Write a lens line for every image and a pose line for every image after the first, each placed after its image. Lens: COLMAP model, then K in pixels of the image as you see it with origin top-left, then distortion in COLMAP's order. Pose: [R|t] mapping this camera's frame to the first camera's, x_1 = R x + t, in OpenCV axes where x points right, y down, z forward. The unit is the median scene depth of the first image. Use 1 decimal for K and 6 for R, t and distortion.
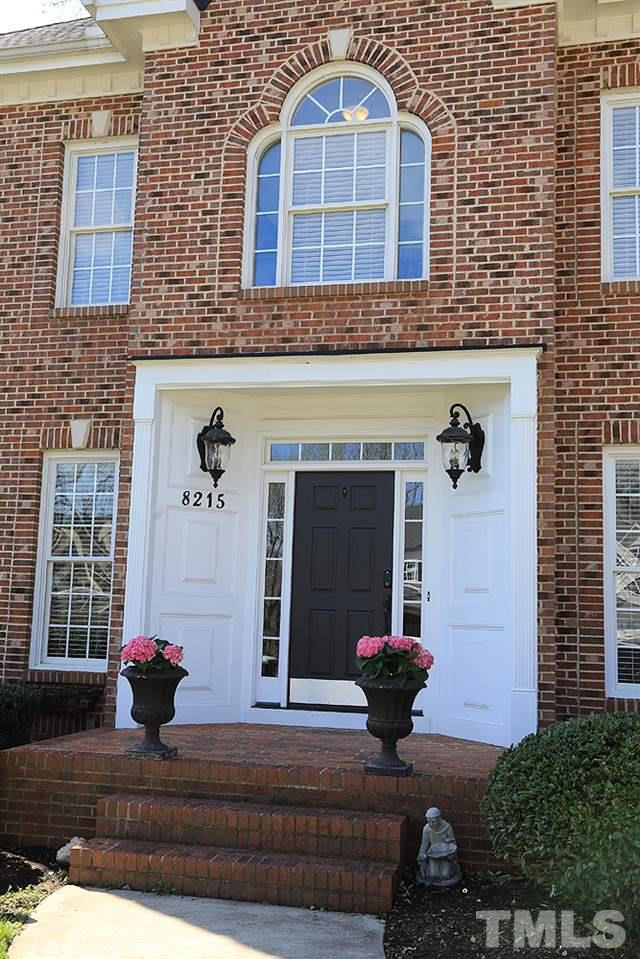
lens RADIAL K [[1008.3, 0, 344.5], [0, 1008.3, 481.8], [0, 0, 1]] dist [0.015465, 0.023949]
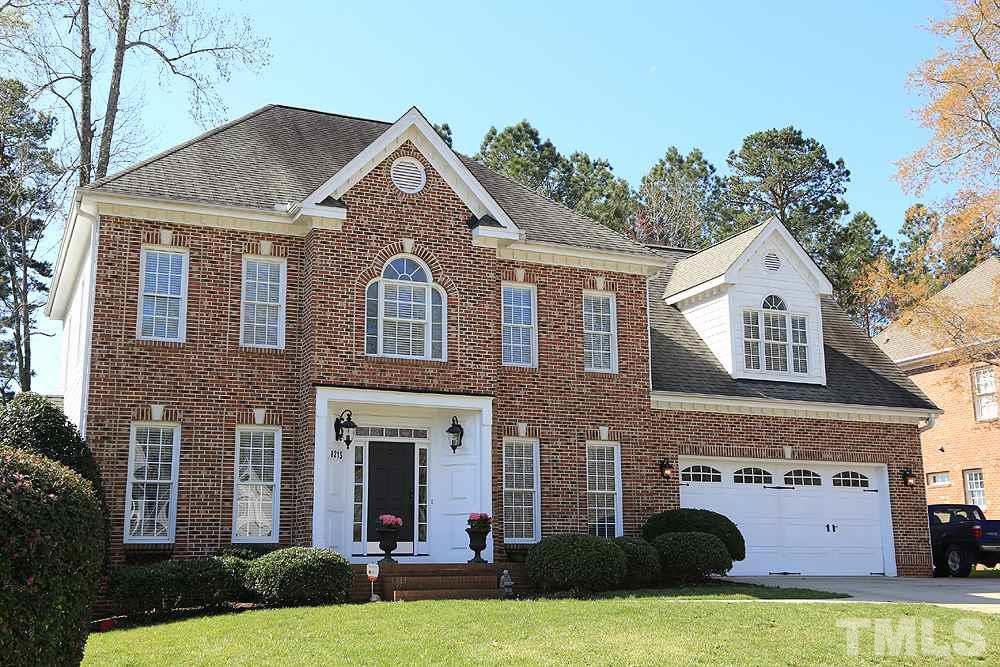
lens RADIAL K [[1130.6, 0, 465.2], [0, 1130.6, 334.9], [0, 0, 1]] dist [0.282208, 0.013916]
pose [[0.802290, 0.086990, 0.590561, -1.324575], [-0.061727, 0.996111, -0.062870, -0.095374], [-0.593734, 0.013986, 0.804540, -1.025689]]
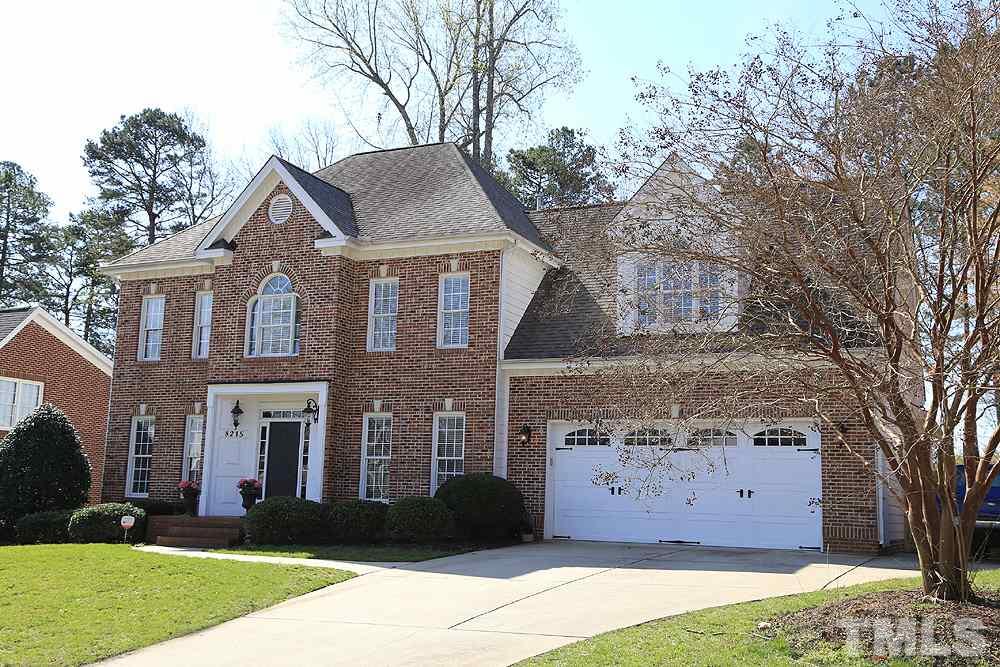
lens RADIAL K [[1130.6, 0, 465.2], [0, 1130.6, 334.9], [0, 0, 1]] dist [0.282208, 0.013916]
pose [[0.965773, -0.031790, -0.257432, 1.271186], [0.026258, 0.999345, -0.024900, -0.156223], [0.258055, 0.017288, 0.965976, -1.832362]]
